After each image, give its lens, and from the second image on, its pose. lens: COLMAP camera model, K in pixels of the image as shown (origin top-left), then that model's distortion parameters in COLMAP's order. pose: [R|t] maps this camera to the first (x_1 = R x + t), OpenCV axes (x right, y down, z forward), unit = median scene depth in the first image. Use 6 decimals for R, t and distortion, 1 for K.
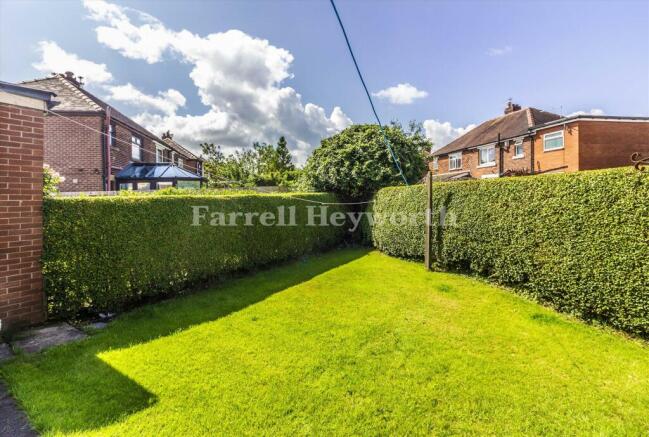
lens RADIAL K [[302.6, 0, 324.5], [0, 302.6, 218.5], [0, 0, 1]] dist [-0.000404, -0.000168]
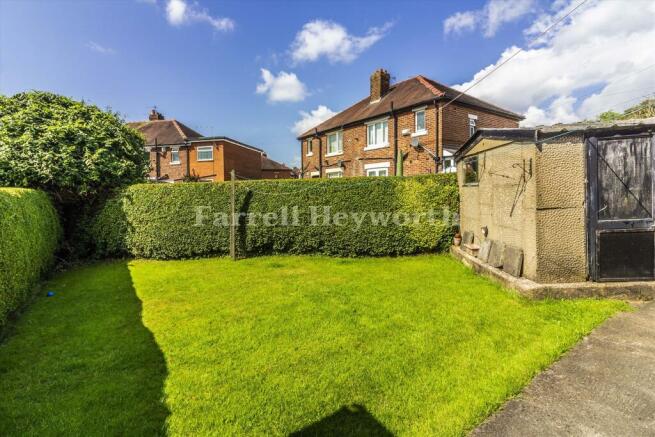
lens RADIAL K [[302.2, 0, 327.5], [0, 302.2, 218.5], [0, 0, 1]] dist [0.001249, 0.000250]
pose [[0.373529, -0.061052, 0.925607, -0.222987], [0.080585, 0.996195, 0.033188, 0.004748], [-0.924111, 0.062194, 0.377028, 0.109774]]
